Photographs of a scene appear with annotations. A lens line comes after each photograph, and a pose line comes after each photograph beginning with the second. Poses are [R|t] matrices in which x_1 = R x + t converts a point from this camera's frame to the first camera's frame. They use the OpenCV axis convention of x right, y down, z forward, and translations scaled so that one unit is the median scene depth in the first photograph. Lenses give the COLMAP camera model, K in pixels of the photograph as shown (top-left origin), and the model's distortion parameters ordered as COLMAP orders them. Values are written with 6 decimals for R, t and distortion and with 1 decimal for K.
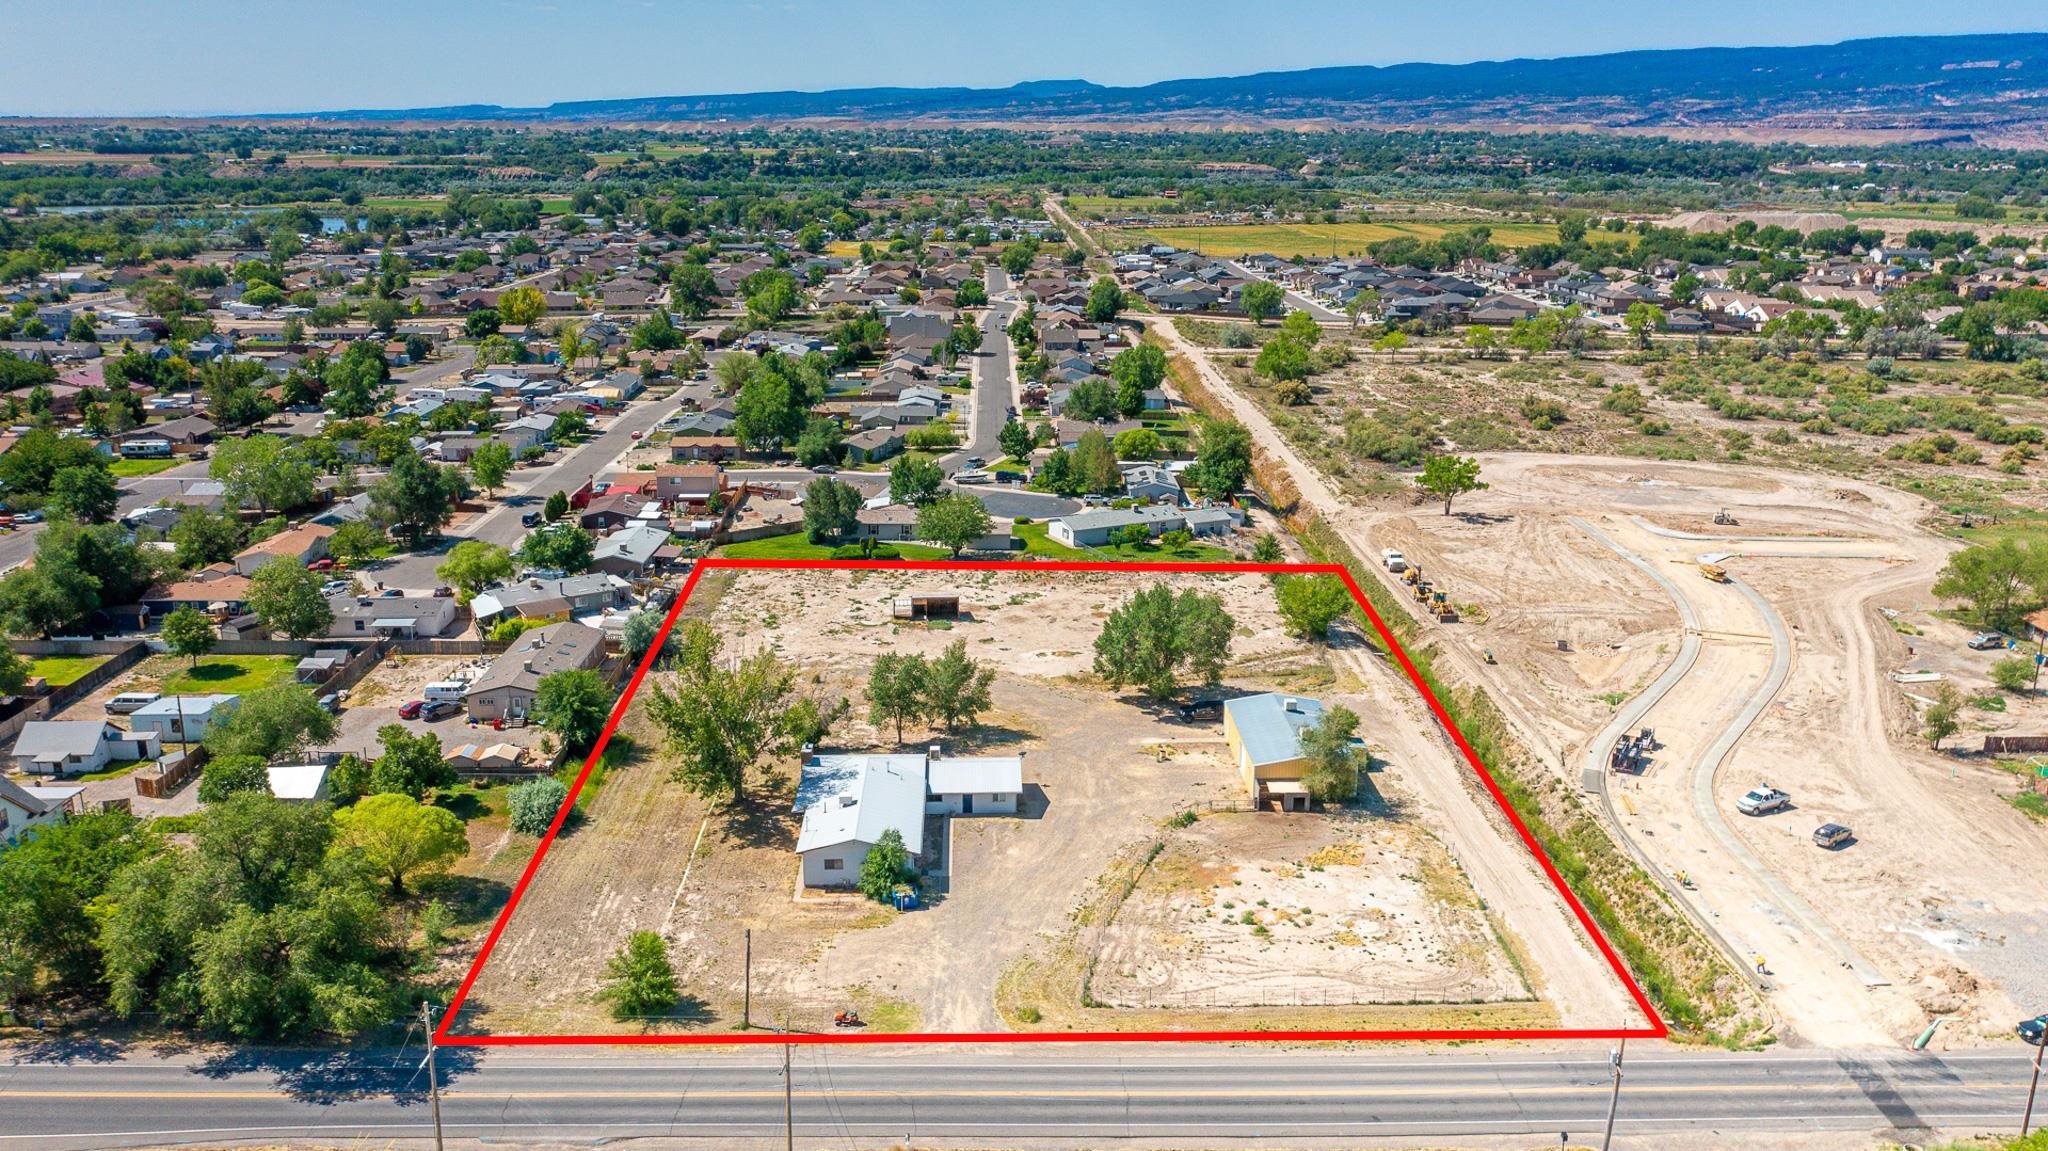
lens RADIAL K [[1621.2, 0, 1025.5], [0, 1621.2, 584.0], [0, 0, 1]] dist [-0.013066, -0.002568]
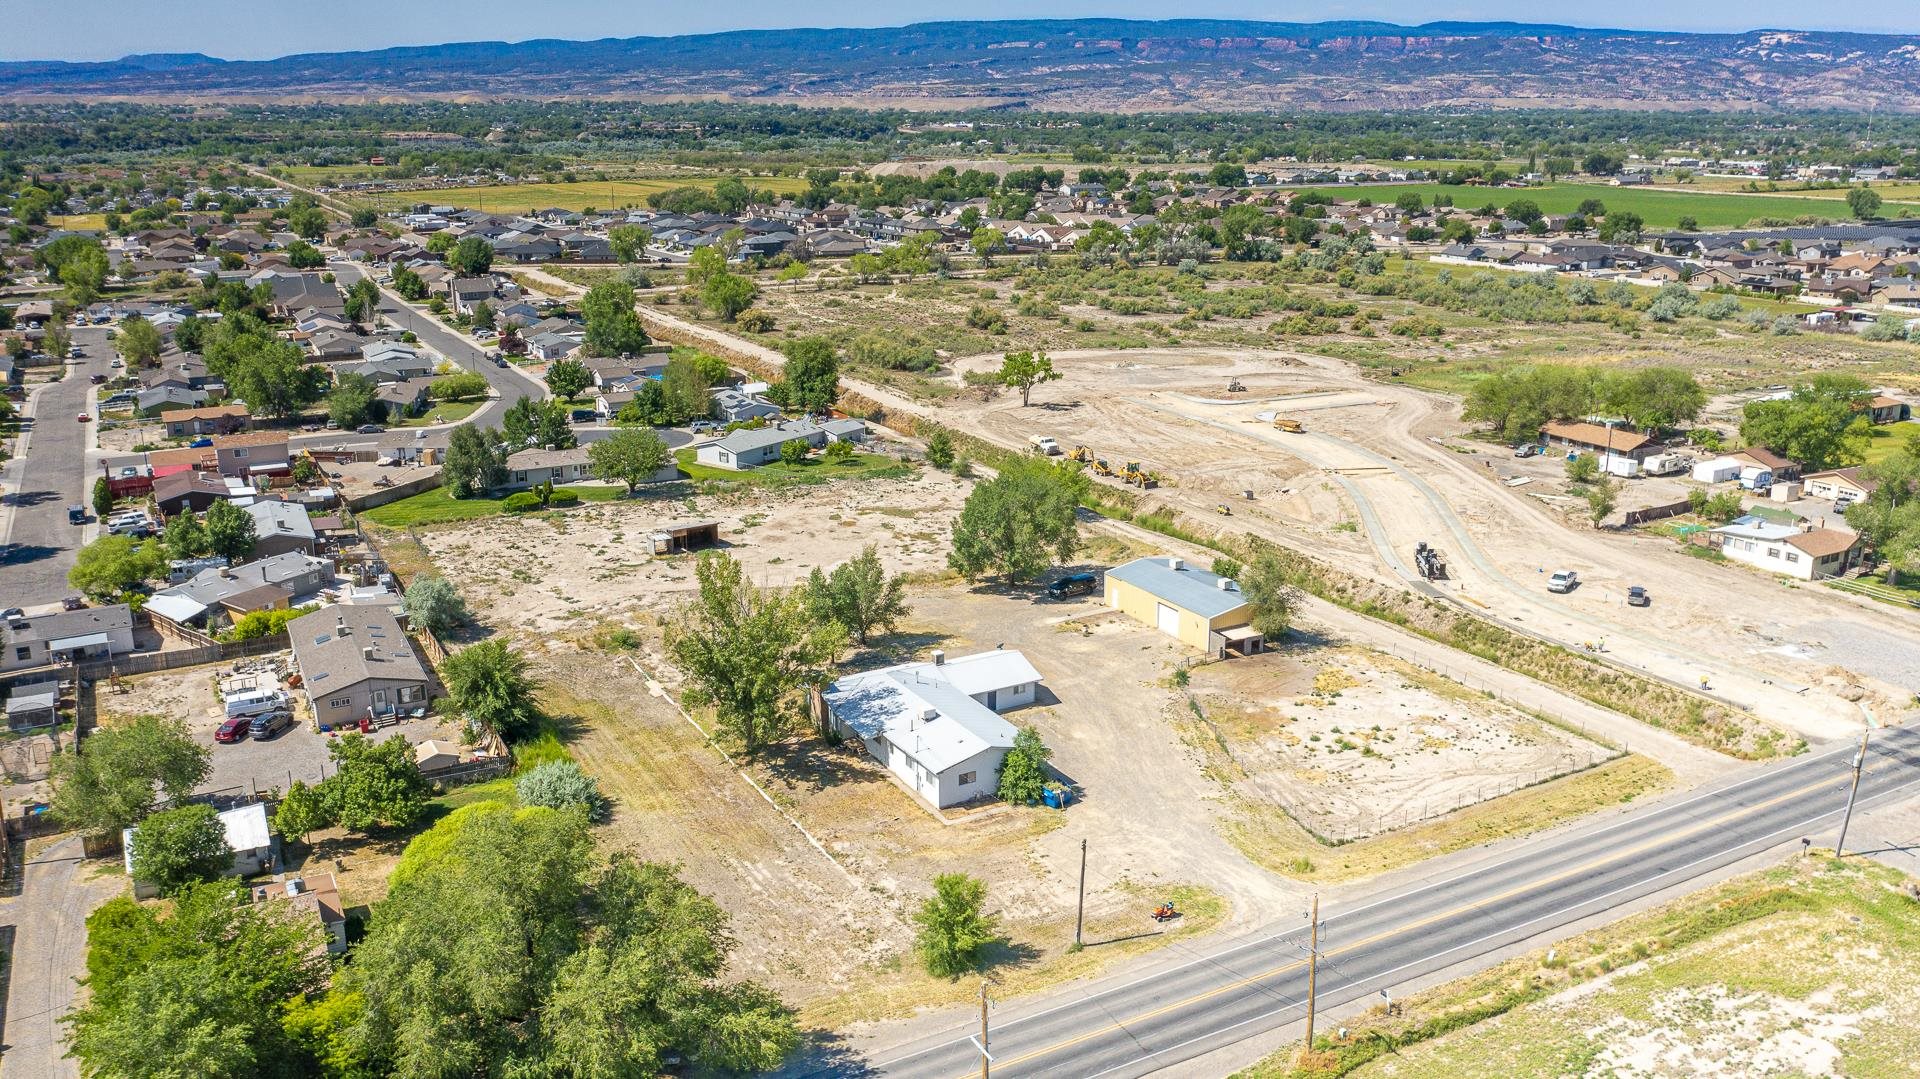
lens RADIAL K [[1519.9, 0, 964.4], [0, 1519.9, 527.1], [0, 0, 1]] dist [-0.013066, -0.002568]
pose [[0.883972, -0.129675, 0.449197, -0.074322], [0.130113, 0.991044, 0.030049, 0.000524], [-0.449070, 0.031884, 0.892927, 0.032590]]
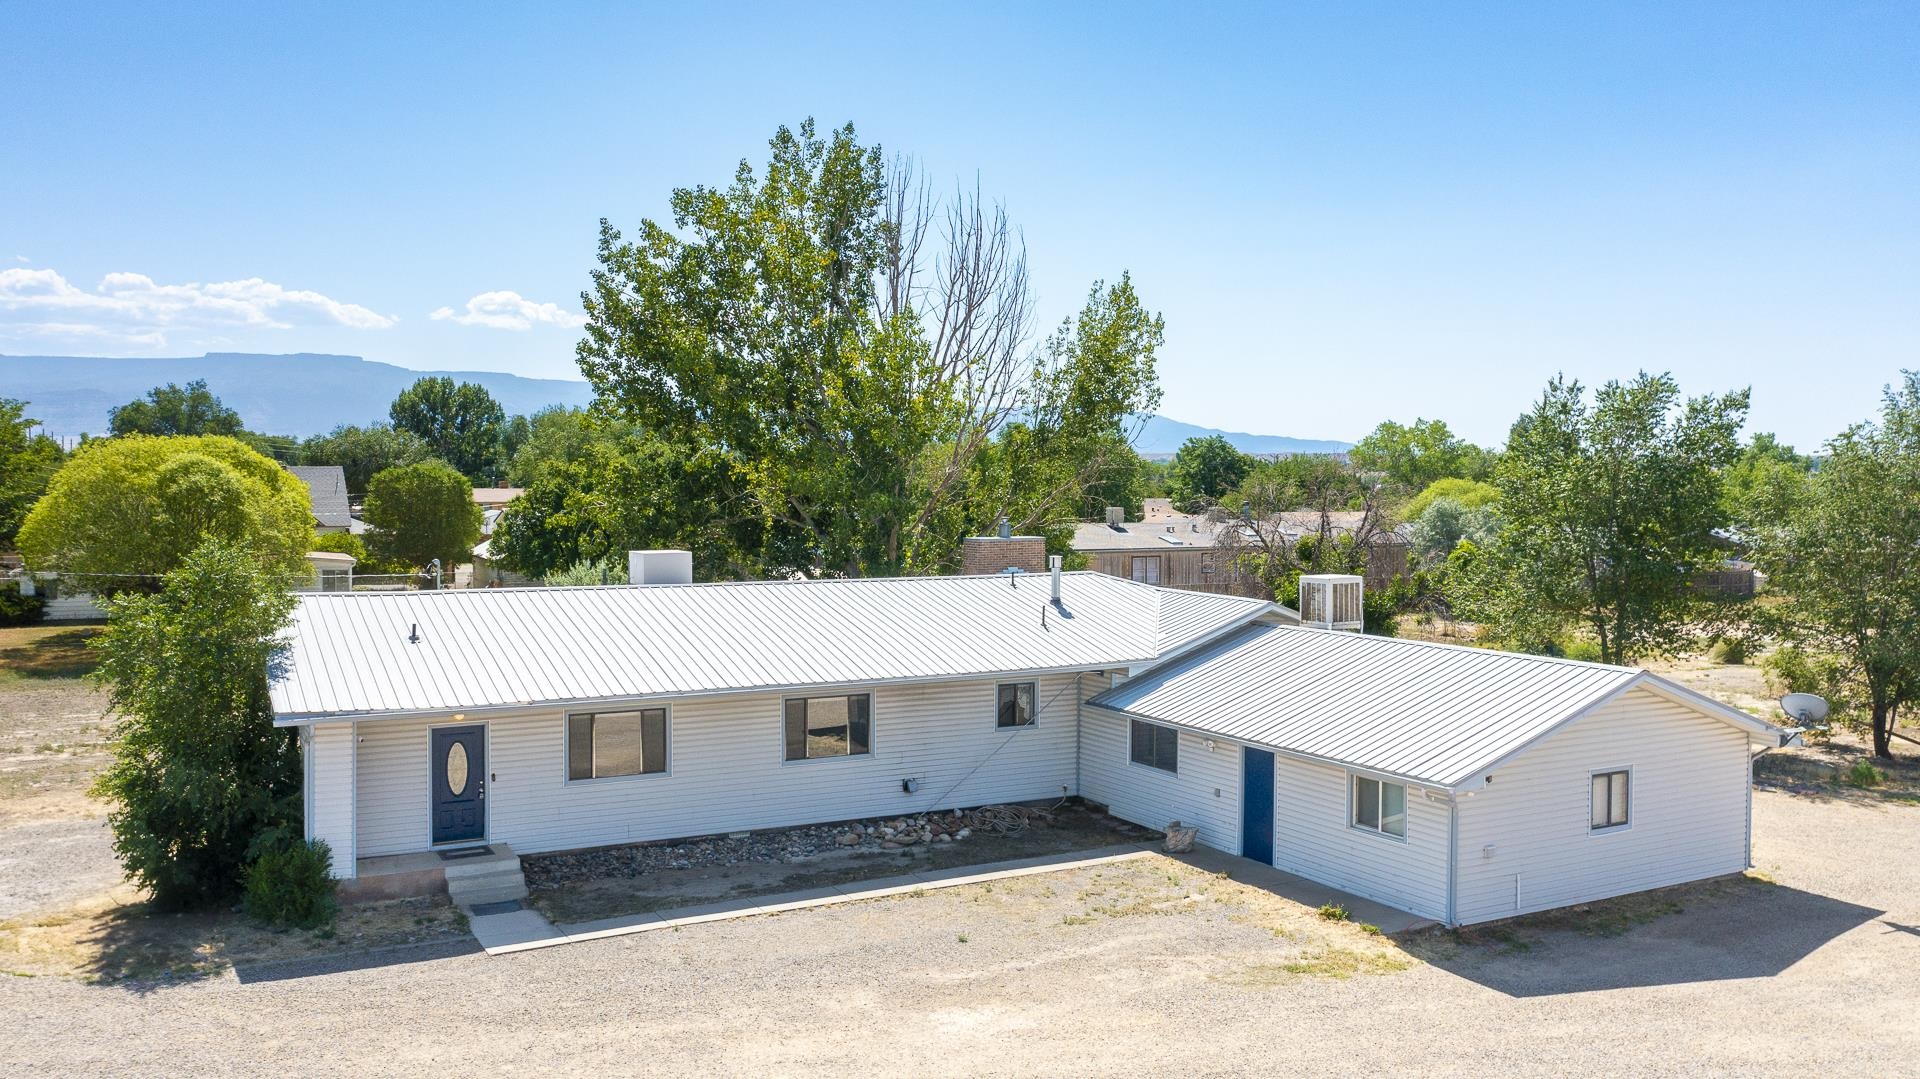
lens RADIAL K [[1519.9, 0, 961.3], [0, 1519.9, 532.6], [0, 0, 1]] dist [-0.013066, -0.002568]
pose [[0.454004, 0.032430, -0.890409, 0.017778], [-0.243494, 0.965813, -0.088976, 0.021550], [0.857083, 0.257205, 0.446379, 0.147594]]
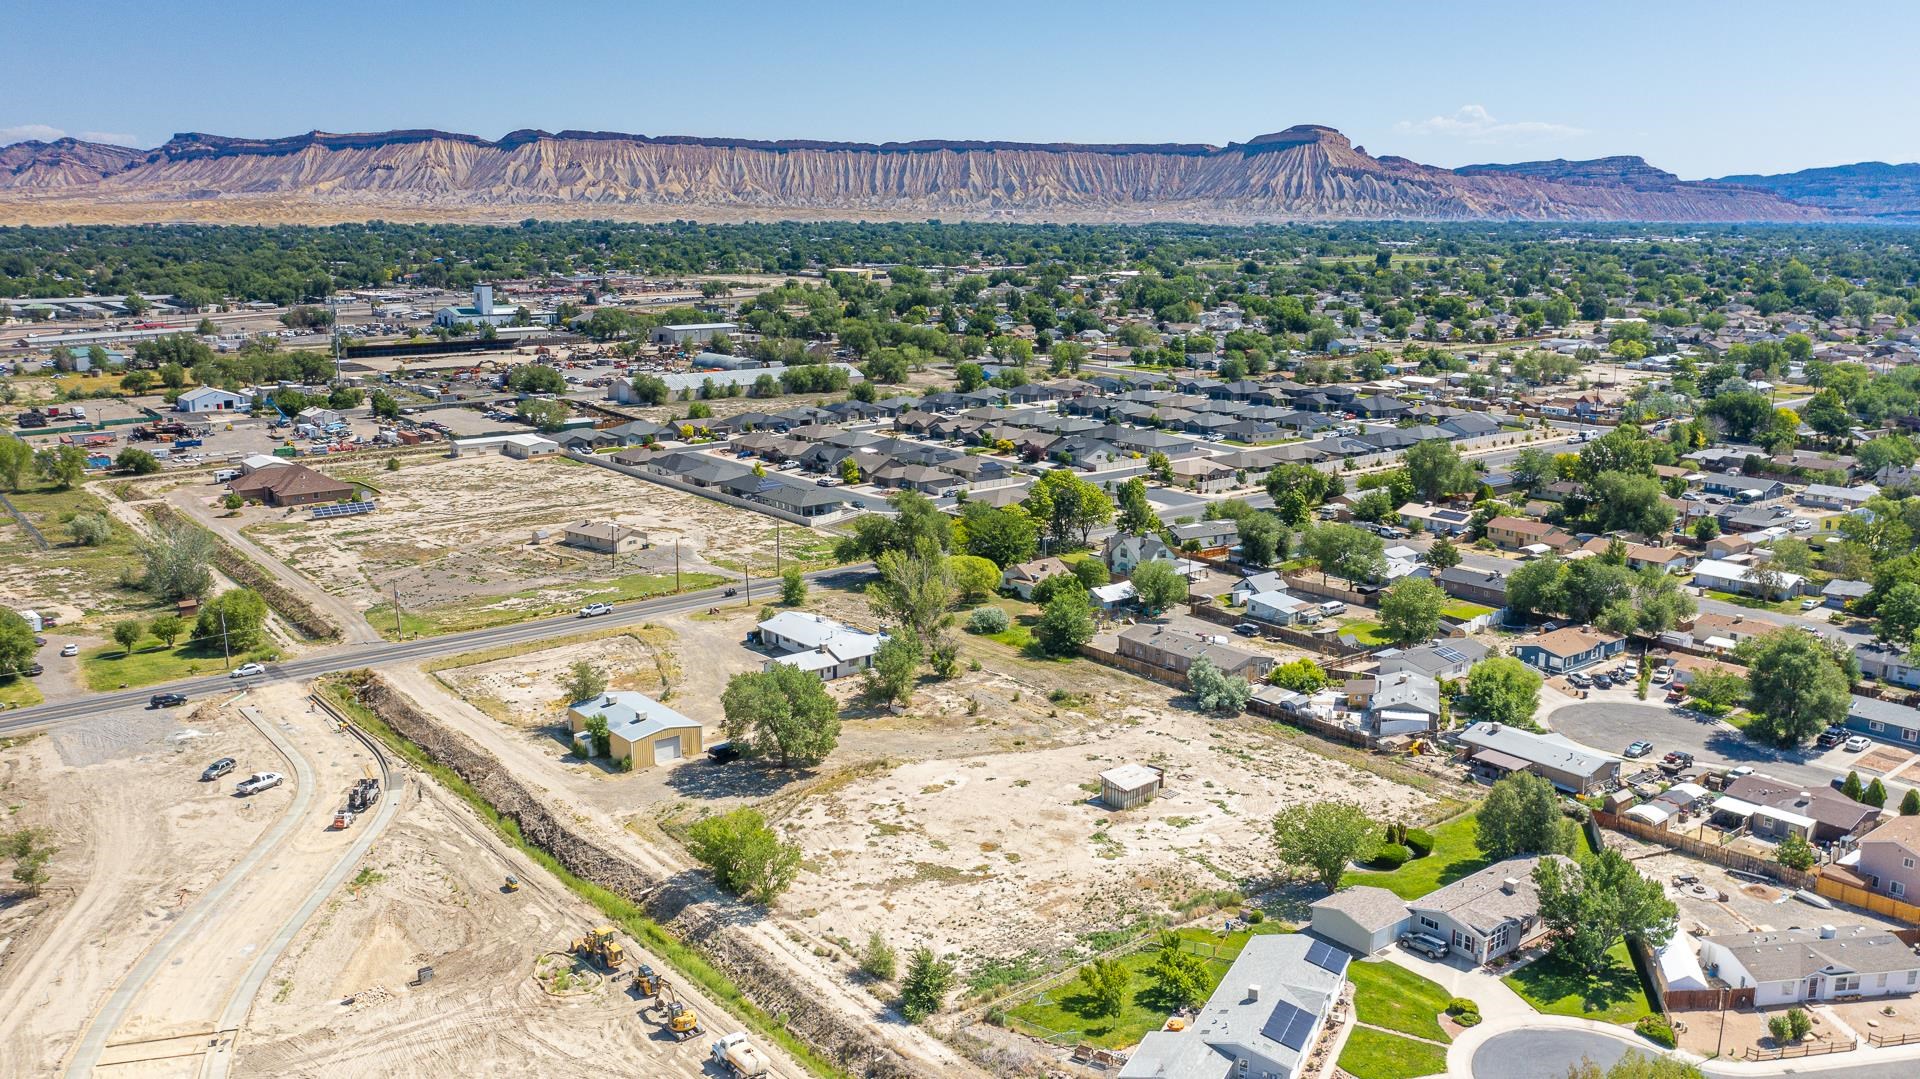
lens RADIAL K [[1519.9, 0, 952.9], [0, 1519.9, 536.3], [0, 0, 1]] dist [-0.013066, -0.002568]
pose [[-0.797478, 0.122297, -0.590824, 0.119155], [-0.163424, 0.898852, 0.406642, -0.103835], [0.580794, 0.420843, -0.696828, 0.350321]]
